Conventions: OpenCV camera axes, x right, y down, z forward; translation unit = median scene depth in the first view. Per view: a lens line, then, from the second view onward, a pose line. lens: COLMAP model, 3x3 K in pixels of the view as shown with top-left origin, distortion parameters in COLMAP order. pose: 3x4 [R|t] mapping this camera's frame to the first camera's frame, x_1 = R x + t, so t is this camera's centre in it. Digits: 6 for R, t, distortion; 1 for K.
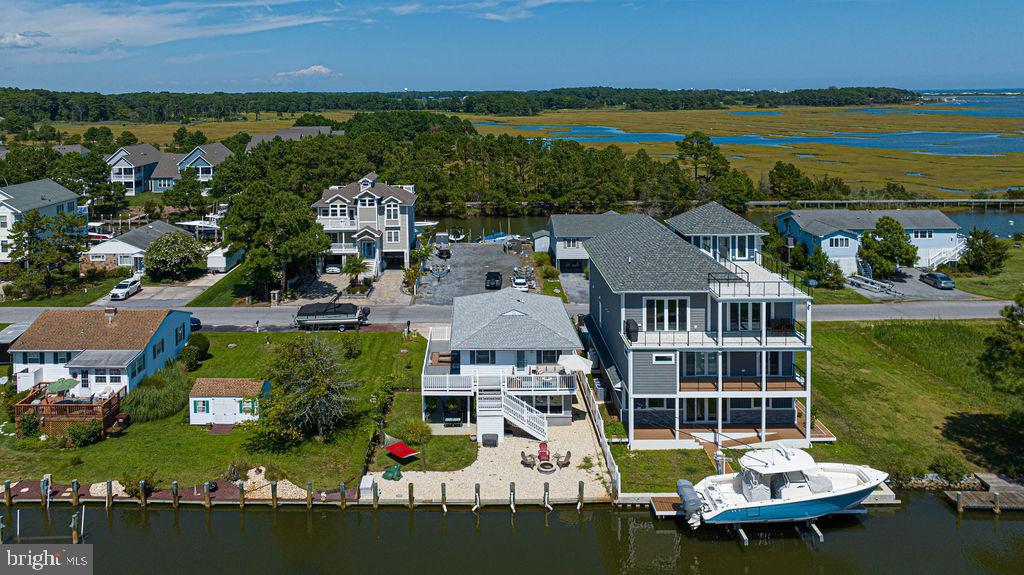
lens RADIAL K [[747.9, 0, 453.8], [0, 747.9, 117.1], [0, 0, 1]] dist [-0.010240, -0.002234]
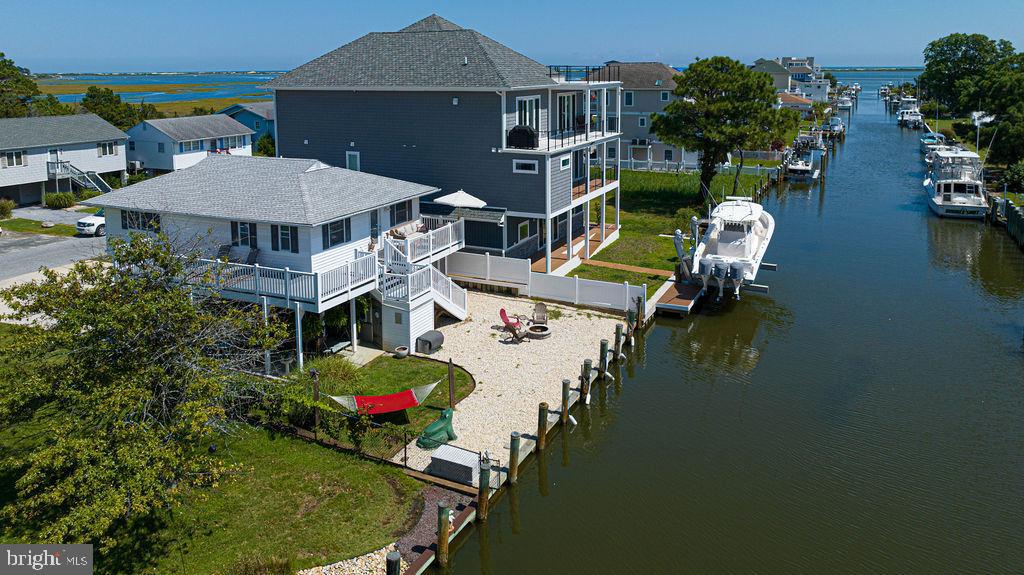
lens RADIAL K [[761.1, 0, 508.7], [0, 761.1, 161.4], [0, 0, 1]] dist [-0.019917, 0.000816]
pose [[0.407852, -0.103919, 0.907115, -0.444489], [0.034176, 0.994543, 0.098569, 0.222260], [-0.912408, -0.009200, 0.409178, 0.668305]]
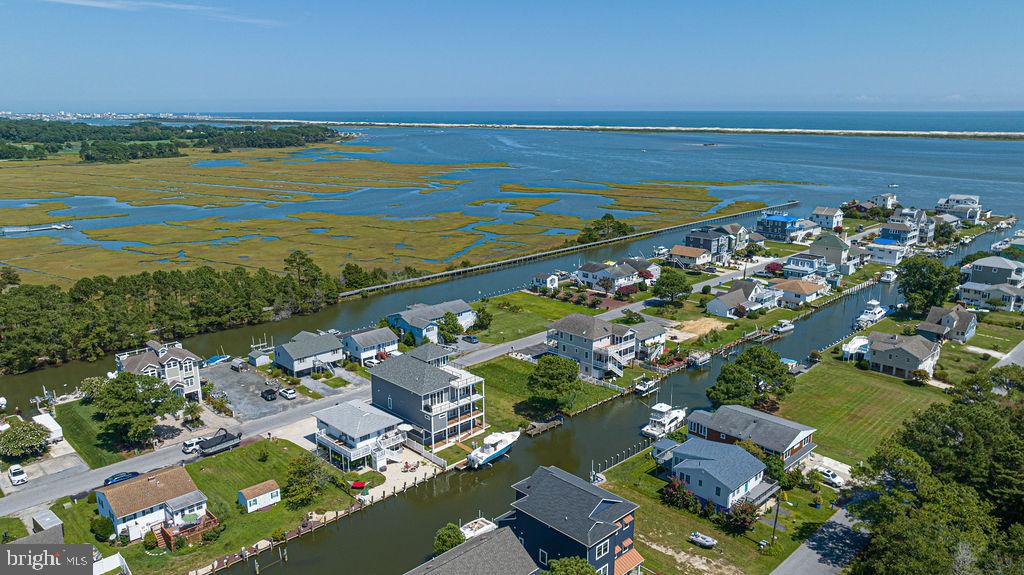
lens RADIAL K [[749.8, 0, 494.2], [0, 749.8, 270.7], [0, 0, 1]] dist [-0.023429, -0.004050]
pose [[0.706697, -0.149180, 0.691610, -1.200756], [0.024923, 0.982161, 0.186385, -0.593304], [-0.707077, -0.114481, 0.697808, -0.799761]]
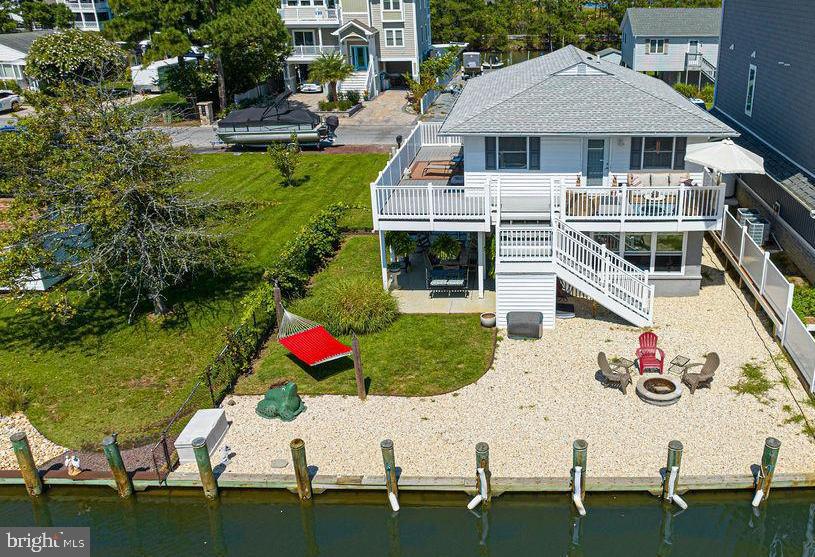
lens RADIAL K [[759.6, 0, 501.2], [0, 759.6, 166.1], [0, 0, 1]] dist [-0.008691, -0.006032]
pose [[0.999976, 0.006675, -0.001653, 0.033403], [-0.006171, 0.977170, 0.212368, 0.234418], [0.003033, -0.212352, 0.977188, 0.554440]]
